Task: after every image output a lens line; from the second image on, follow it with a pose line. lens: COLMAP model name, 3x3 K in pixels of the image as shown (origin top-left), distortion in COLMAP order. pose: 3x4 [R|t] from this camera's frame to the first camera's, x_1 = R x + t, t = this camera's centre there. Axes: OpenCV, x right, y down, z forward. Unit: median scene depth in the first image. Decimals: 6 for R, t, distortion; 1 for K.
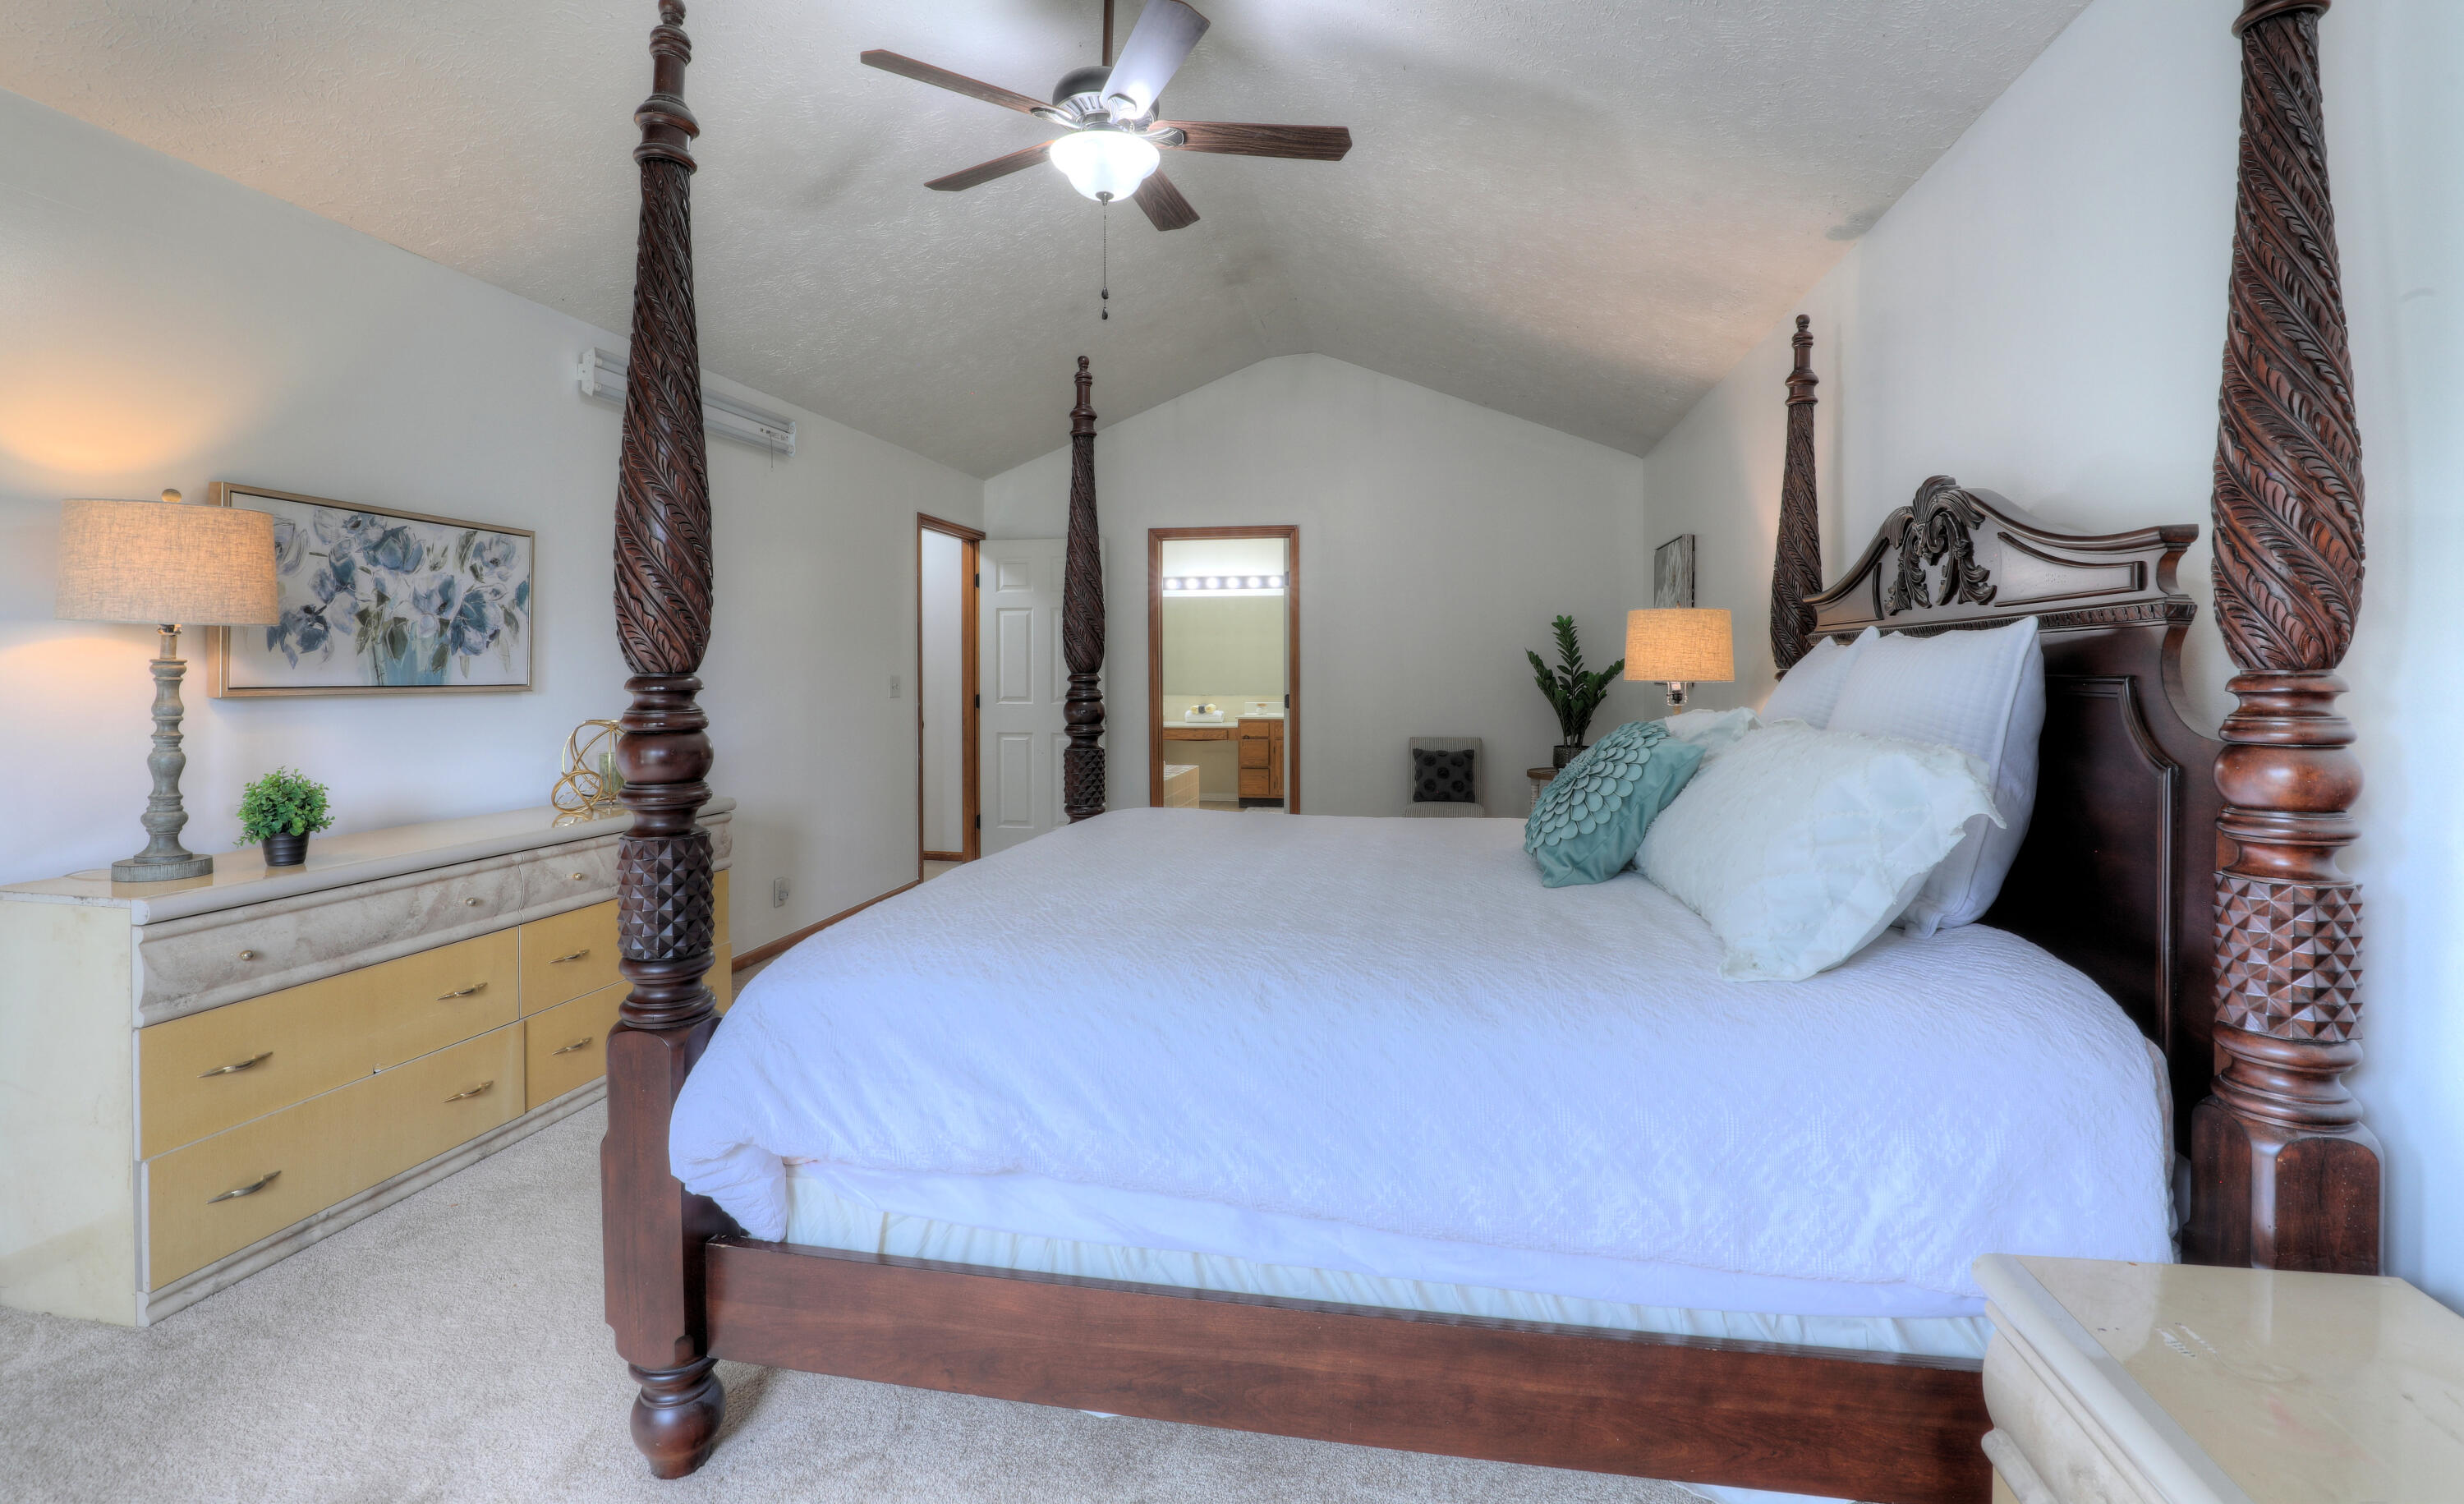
lens RADIAL K [[1154.4, 0, 1239.1], [0, 1154.4, 671.1], [0, 0, 1]] dist [-0.026916, -0.000026]
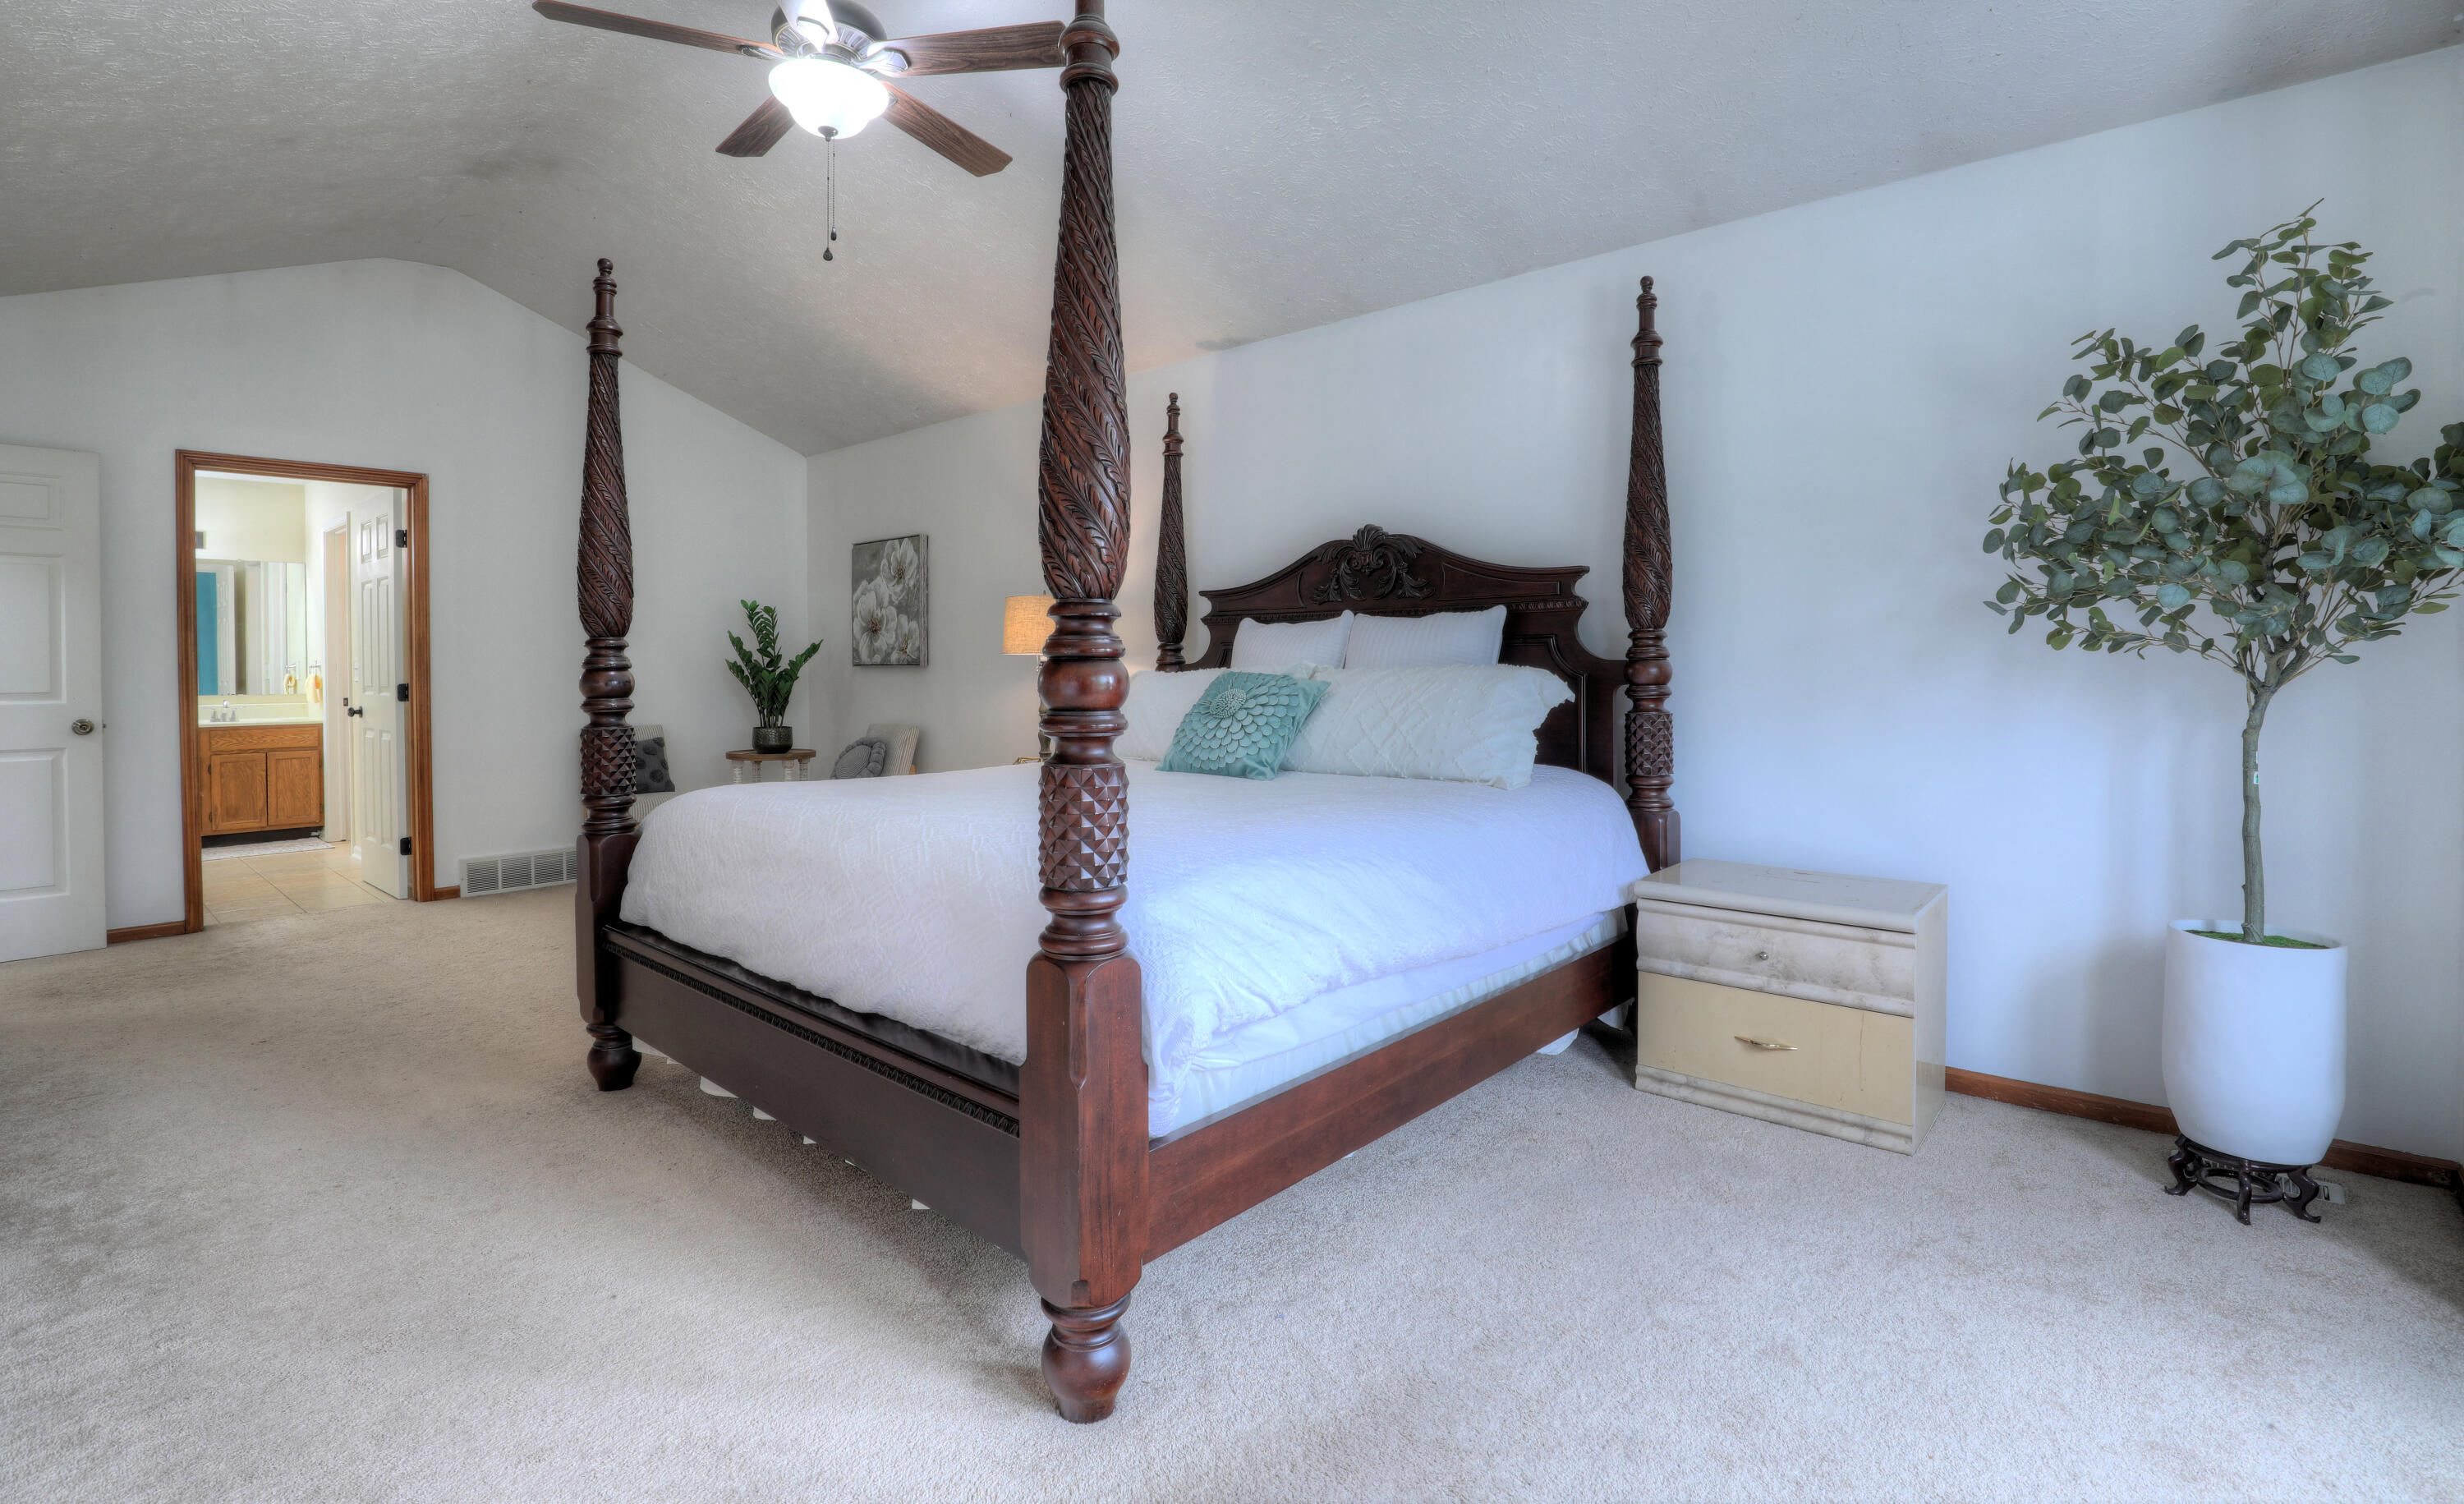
lens RADIAL K [[1154.4, 0, 1239.1], [0, 1154.4, 671.1], [0, 0, 1]] dist [-0.026916, -0.000026]
pose [[0.506056, -0.005358, 0.862484, -0.620735], [0.010018, 0.999950, 0.000334, 0.030868], [-0.862442, 0.008471, 0.506084, 0.185349]]
